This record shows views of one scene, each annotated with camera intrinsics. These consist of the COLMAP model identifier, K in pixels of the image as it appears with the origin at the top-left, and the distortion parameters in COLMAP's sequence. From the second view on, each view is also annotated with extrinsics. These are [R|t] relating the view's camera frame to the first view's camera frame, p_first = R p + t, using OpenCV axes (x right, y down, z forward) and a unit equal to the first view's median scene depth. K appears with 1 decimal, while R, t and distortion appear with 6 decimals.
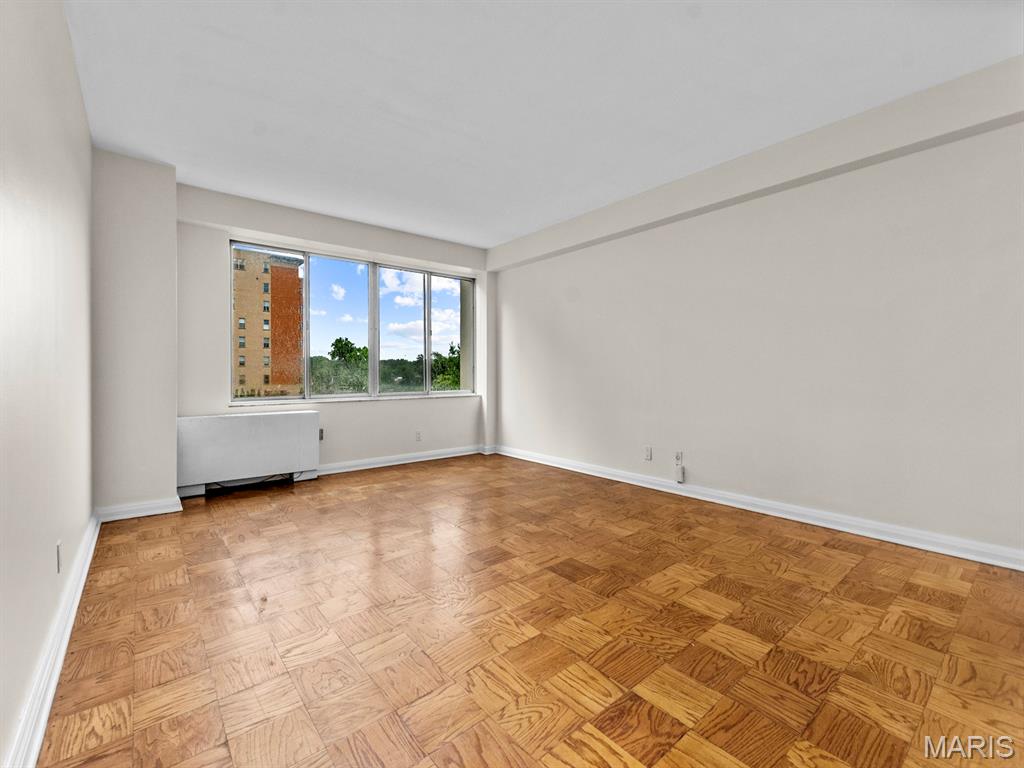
lens RADIAL K [[449.3, 0, 511.6], [0, 449.3, 379.2], [0, 0, 1]] dist [-0.000802, -0.001006]
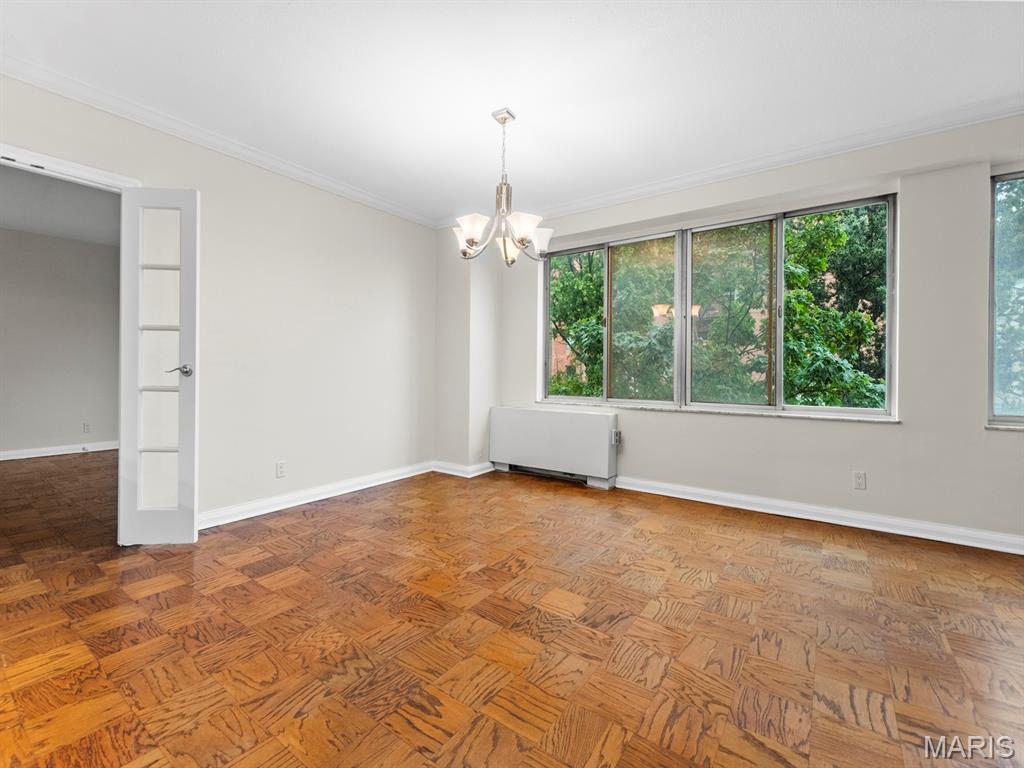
lens RADIAL K [[449.3, 0, 511.6], [0, 449.3, 379.2], [0, 0, 1]] dist [-0.000802, -0.001006]
pose [[0.226295, 0.022205, -0.973806, 0.402867], [-0.023340, 0.999577, 0.017369, -0.011837], [0.973779, 0.018798, 0.226717, 0.609303]]
